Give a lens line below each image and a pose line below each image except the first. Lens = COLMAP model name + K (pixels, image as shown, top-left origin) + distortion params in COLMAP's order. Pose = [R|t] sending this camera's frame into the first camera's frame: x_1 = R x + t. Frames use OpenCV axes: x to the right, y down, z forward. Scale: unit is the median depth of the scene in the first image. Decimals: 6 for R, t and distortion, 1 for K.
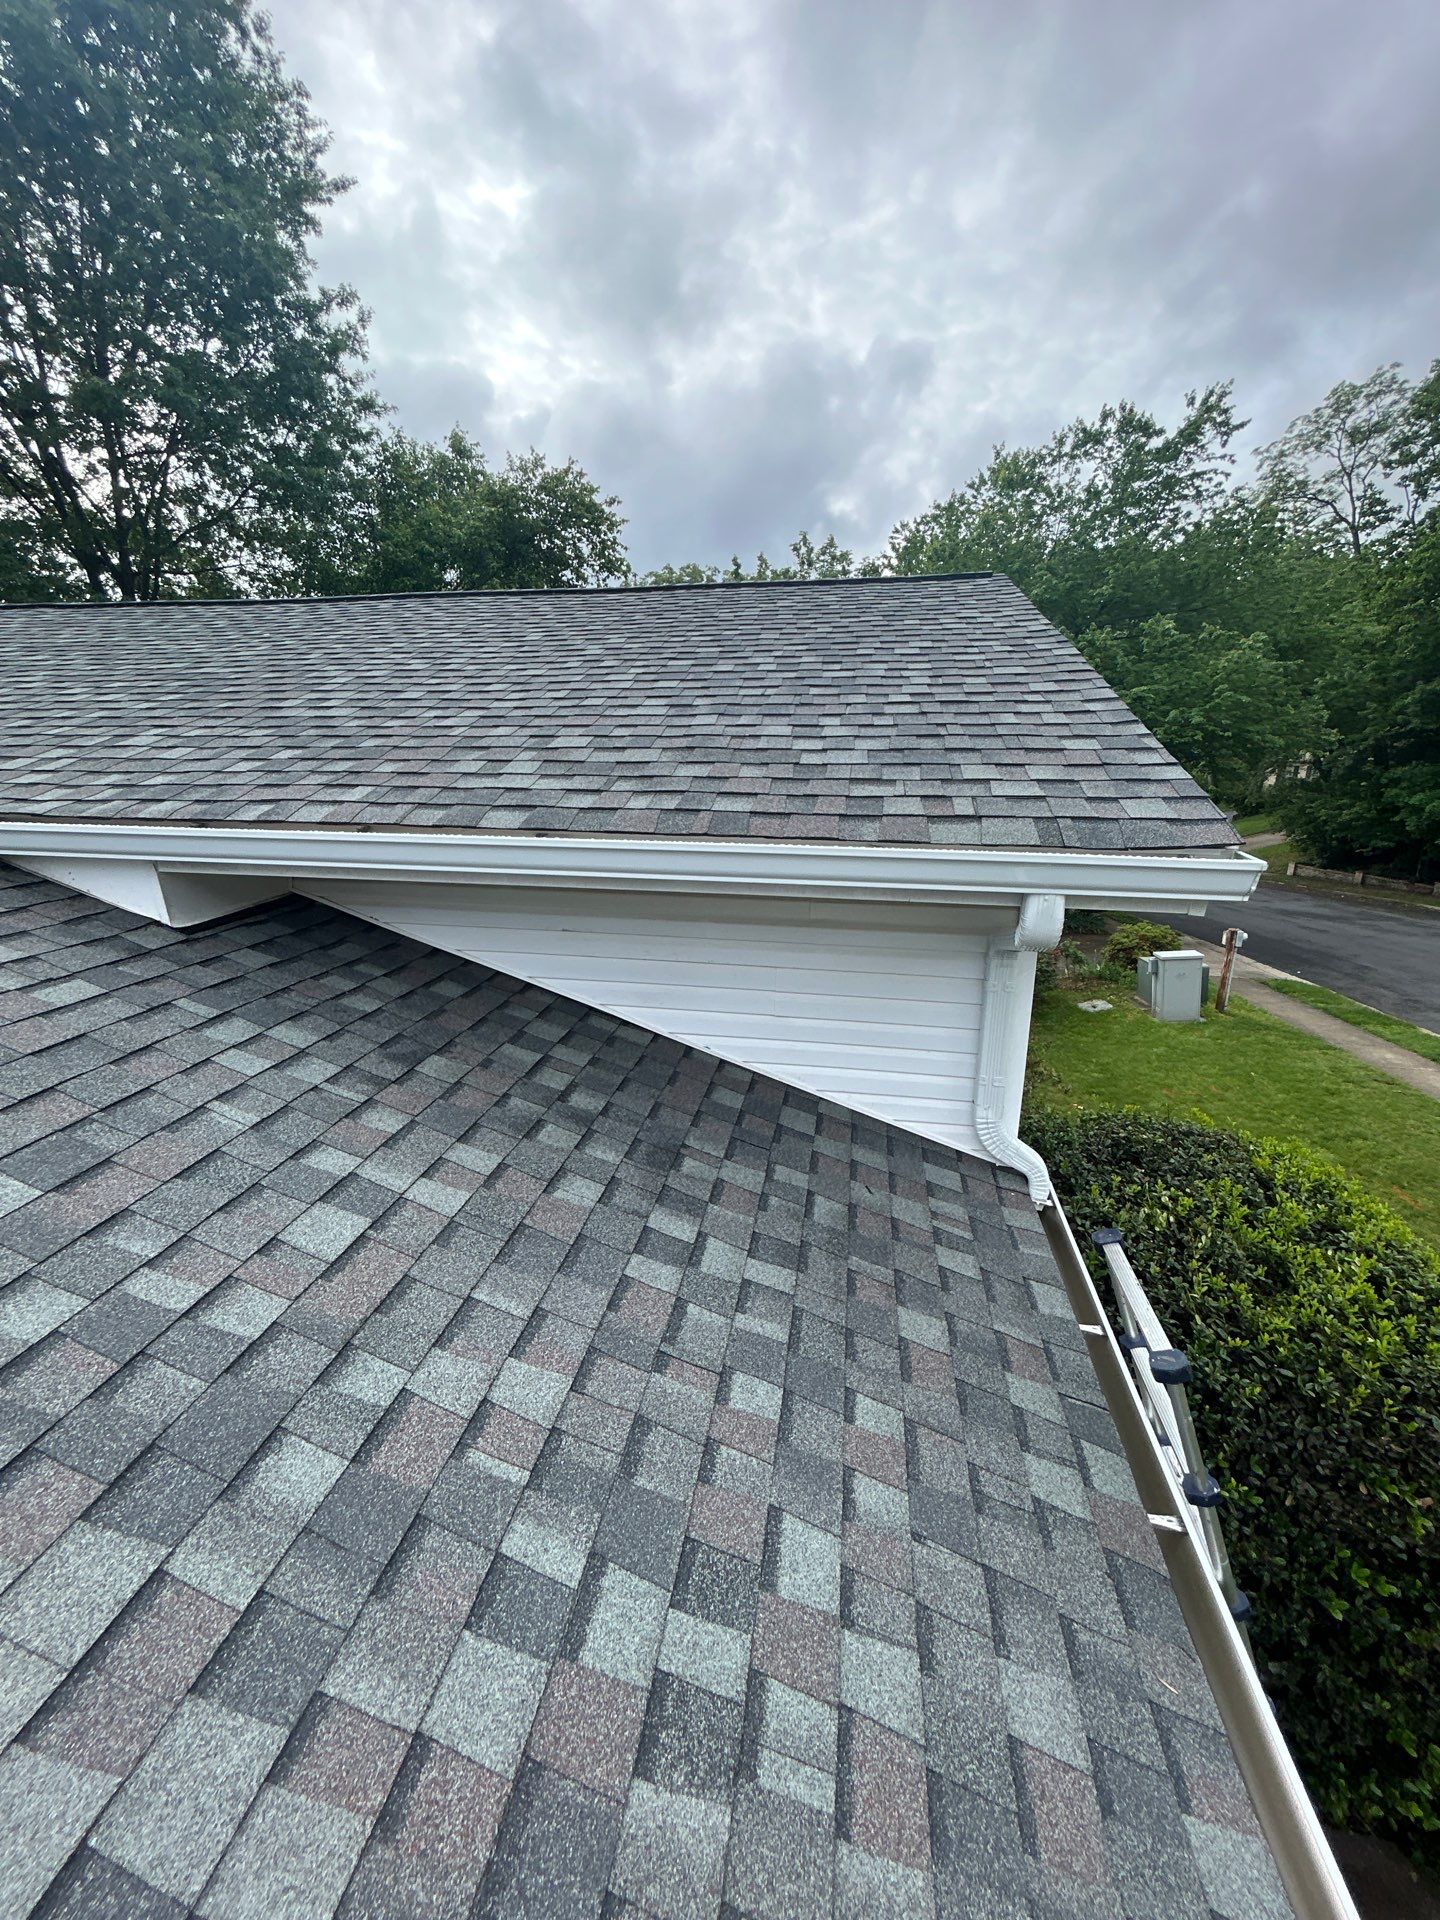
lens RADIAL K [[774.5, 0, 719.1], [0, 774.5, 958.0], [0, 0, 1]] dist [0.000906, 0.000358]
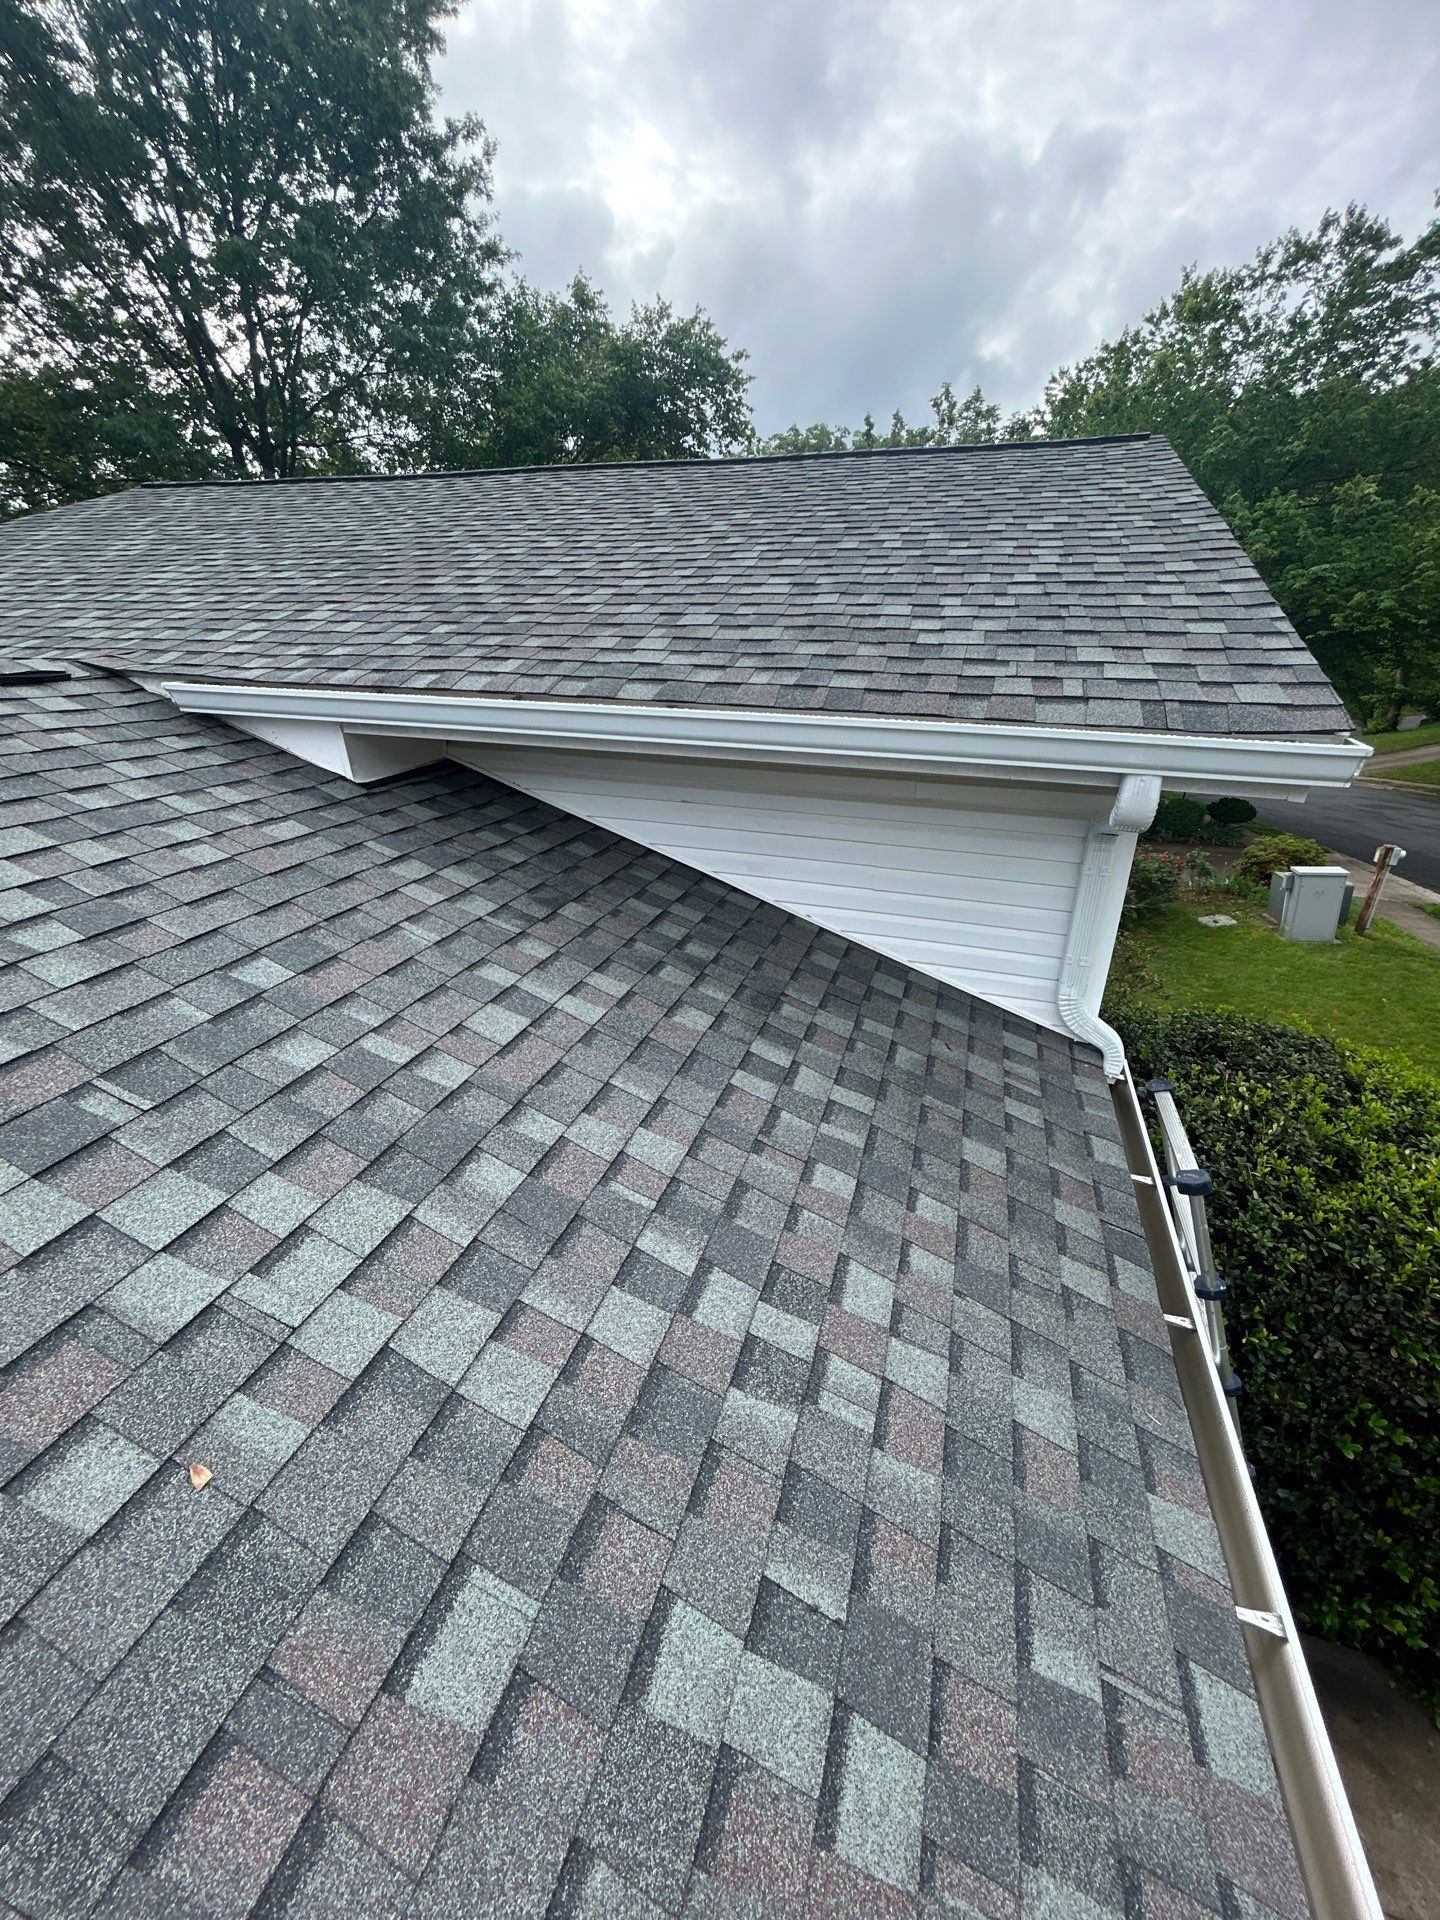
lens RADIAL K [[774.5, 0, 719.1], [0, 774.5, 958.0], [0, 0, 1]] dist [0.000906, 0.000358]
pose [[0.990394, 0.064242, -0.122442, -0.002874], [-0.047373, 0.989573, 0.136016, 0.034534], [0.129903, -0.128909, 0.983111, -0.101983]]
